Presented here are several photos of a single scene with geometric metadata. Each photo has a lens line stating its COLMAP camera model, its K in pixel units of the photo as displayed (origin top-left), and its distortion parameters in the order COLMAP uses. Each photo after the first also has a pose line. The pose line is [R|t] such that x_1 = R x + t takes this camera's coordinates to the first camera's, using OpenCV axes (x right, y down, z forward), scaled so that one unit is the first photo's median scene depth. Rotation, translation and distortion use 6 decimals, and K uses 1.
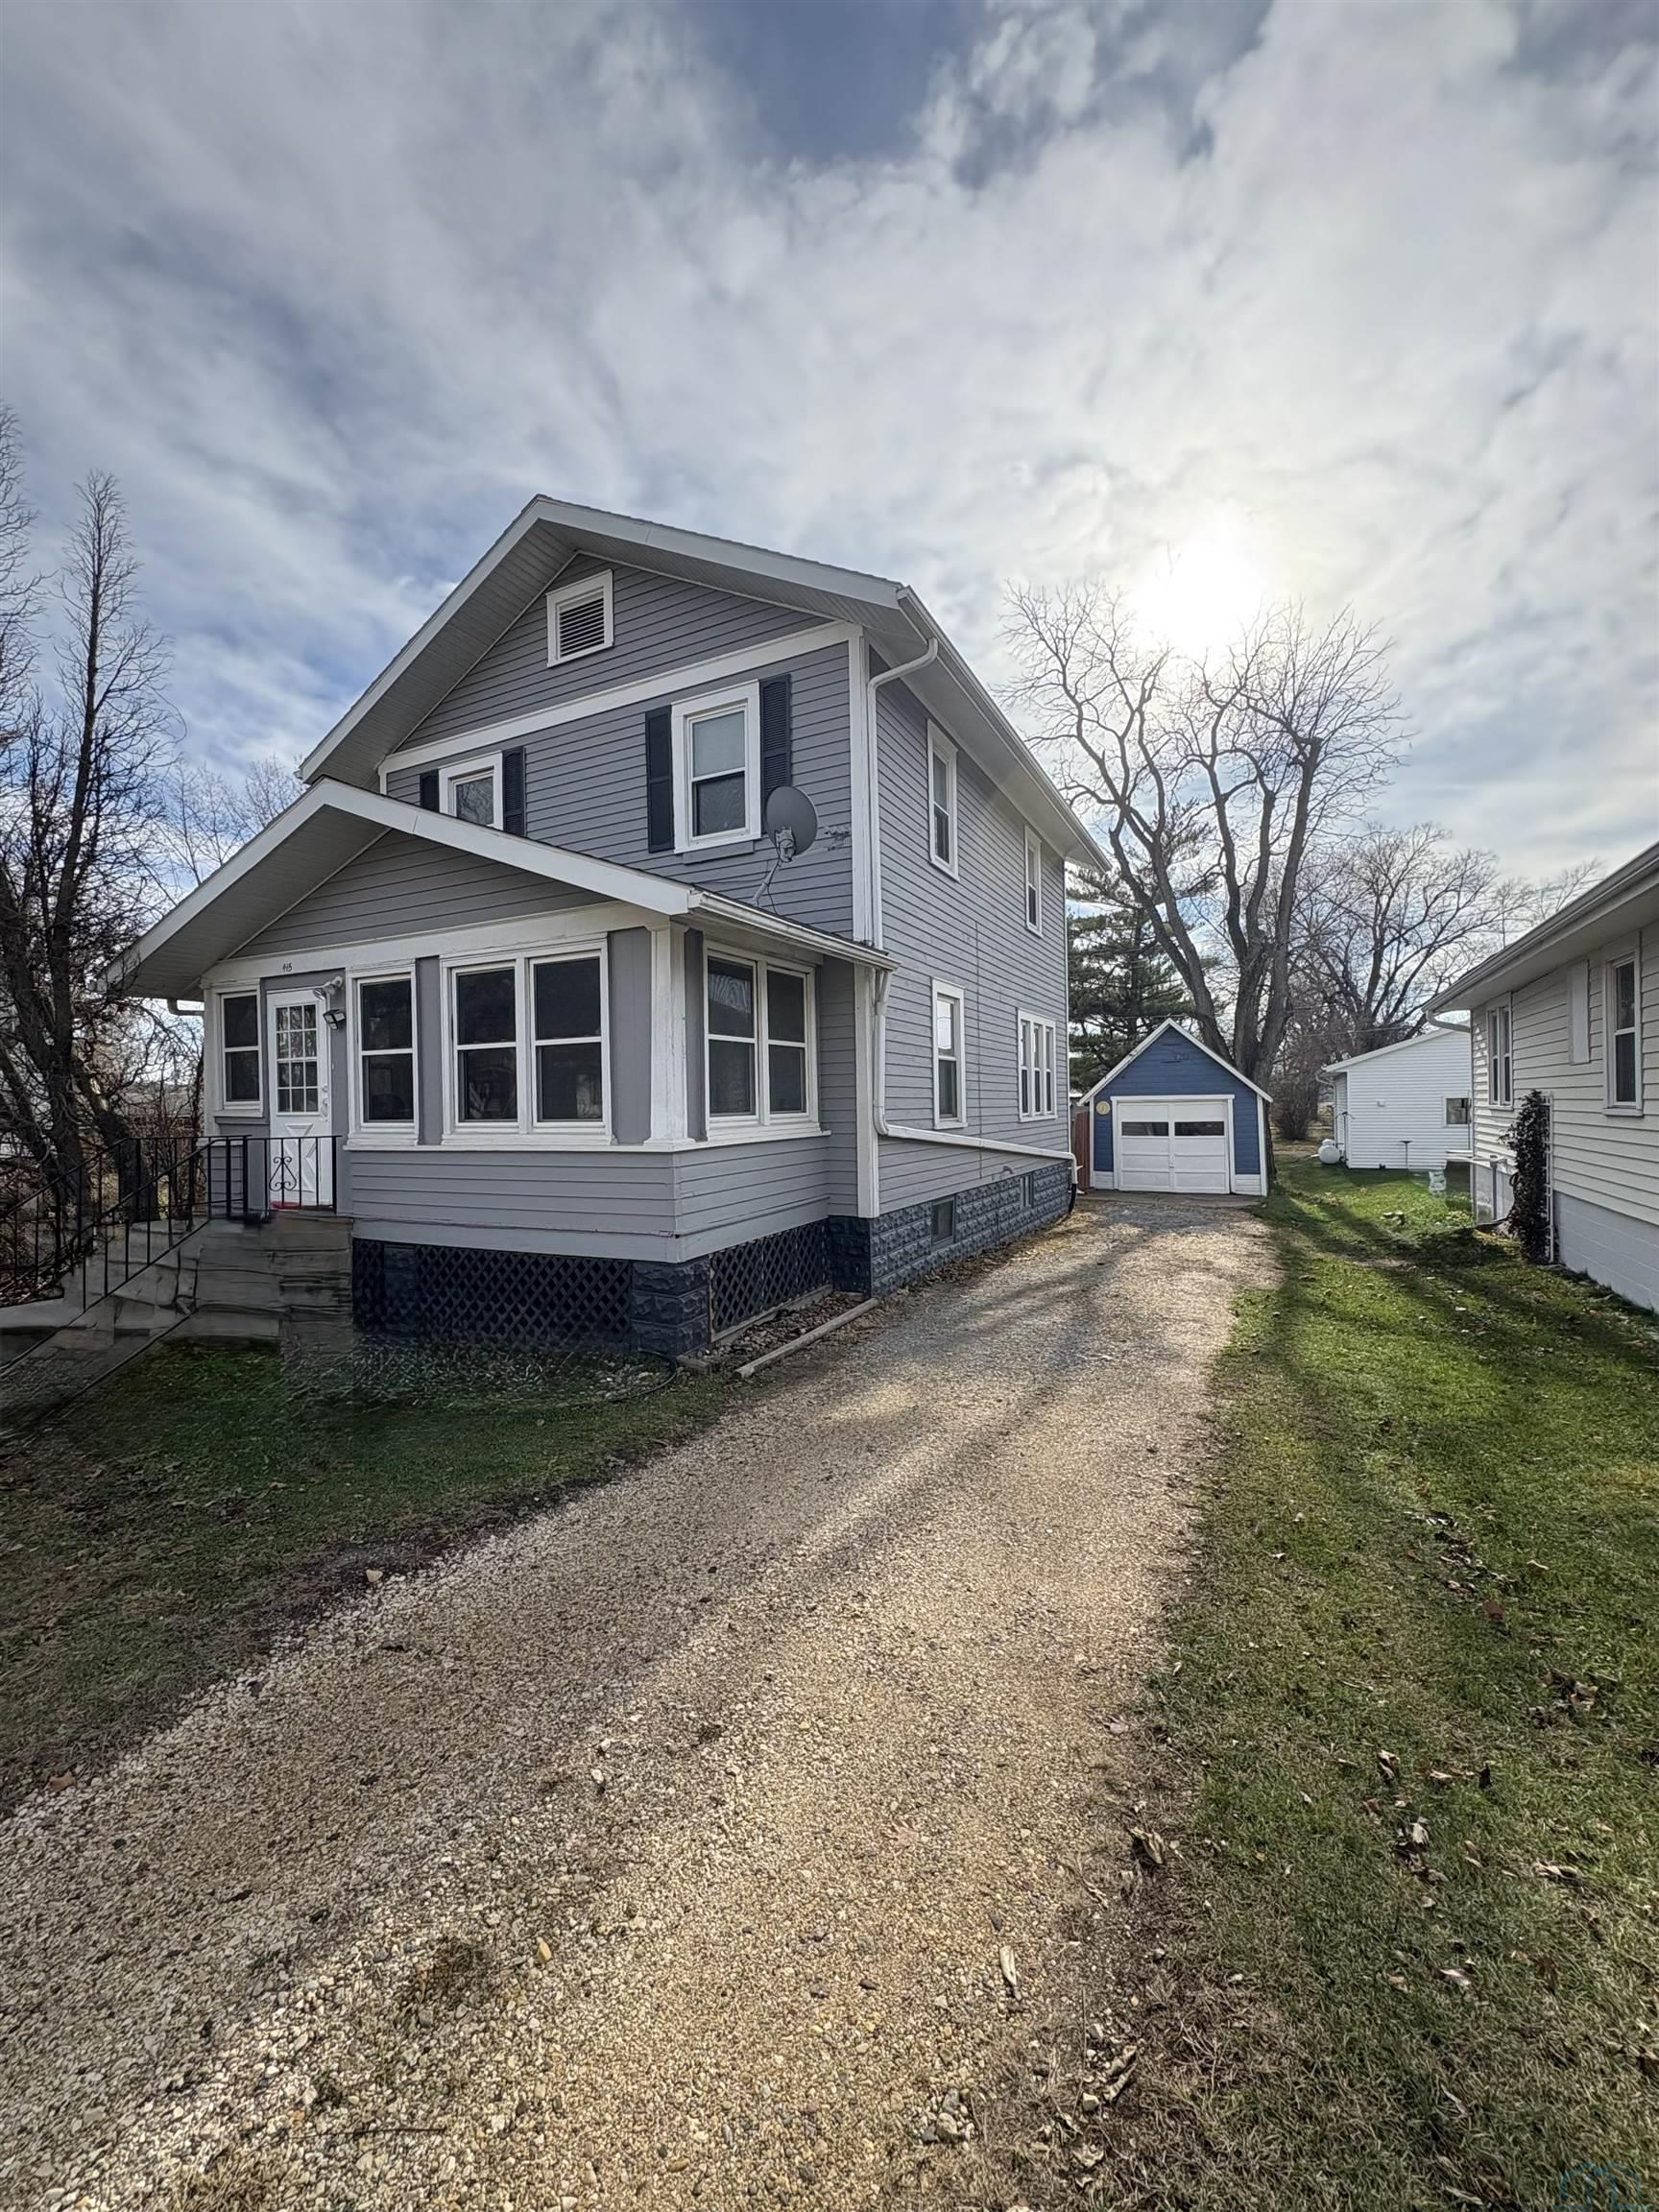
lens RADIAL K [[876.2, 0, 819.9], [0, 876.2, 1101.4], [0, 0, 1]] dist [-0.003083, 0.000851]
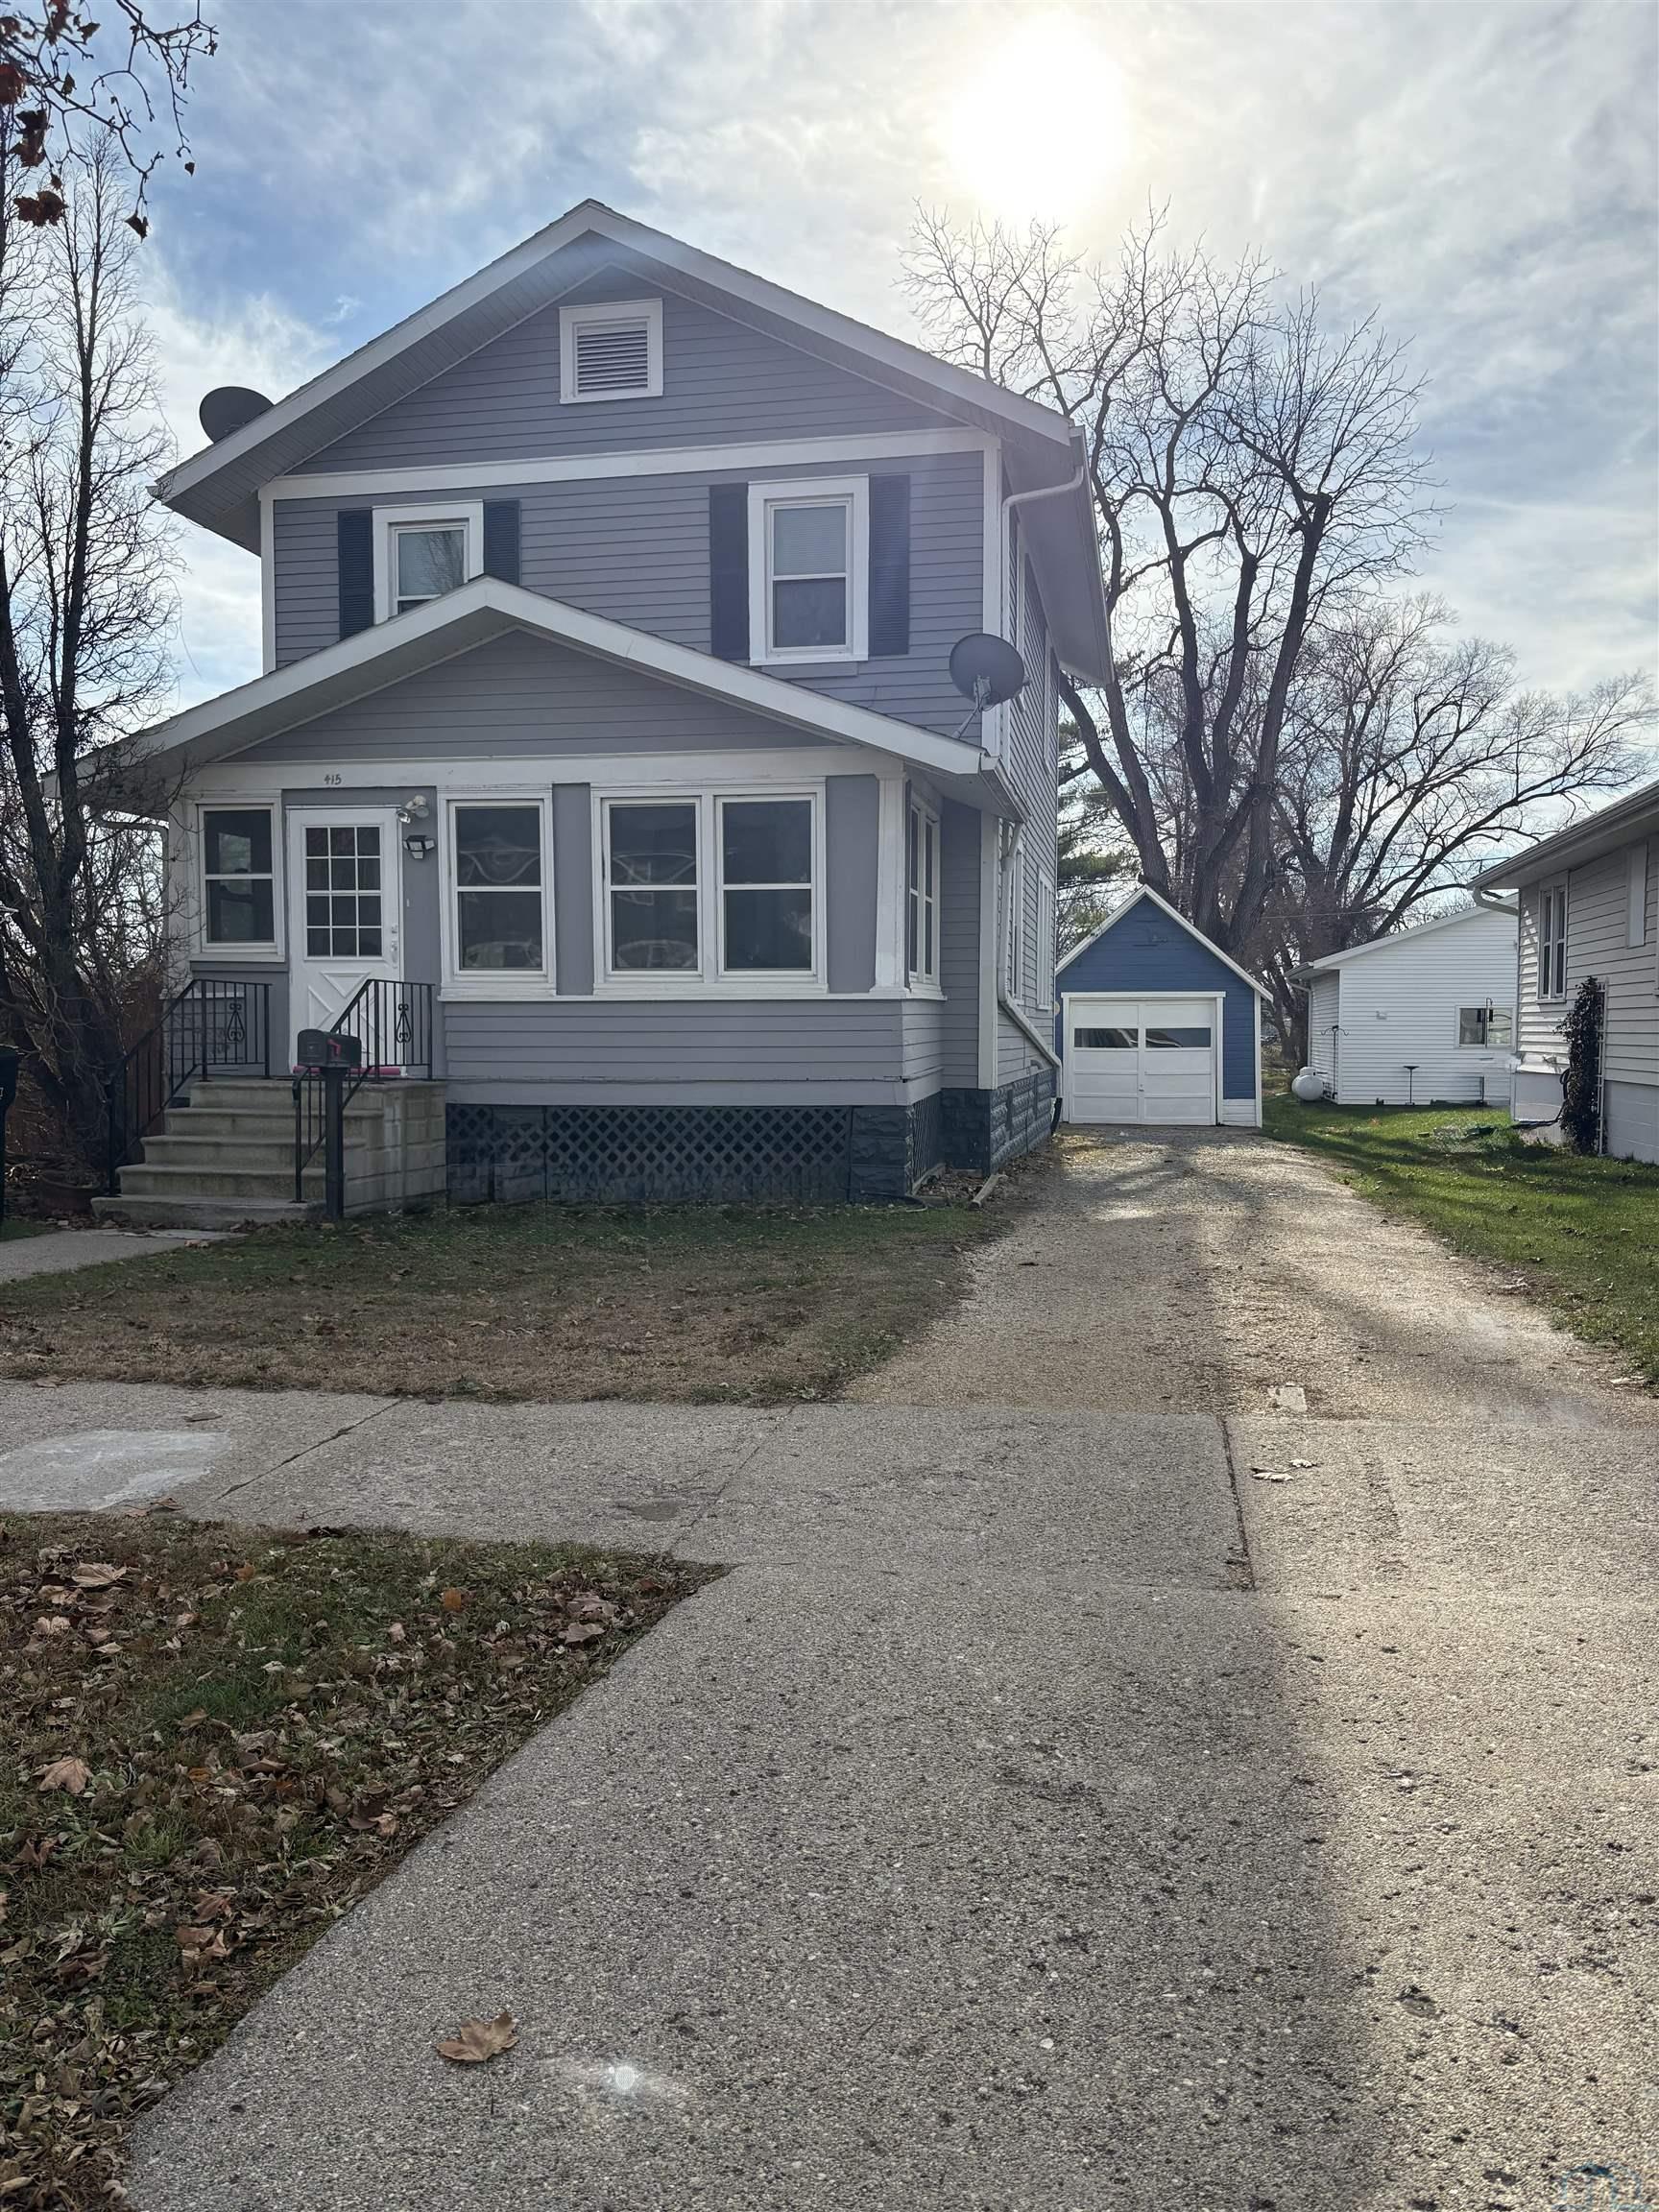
lens RADIAL K [[1640.8, 0, 823.4], [0, 1640.8, 1094.8], [0, 0, 1]] dist [0.031043, -0.017931]
pose [[0.961595, 0.006166, 0.274404, -0.493598], [-0.018502, 0.998930, 0.042390, 0.056767], [-0.273849, -0.045839, 0.960680, -0.518287]]
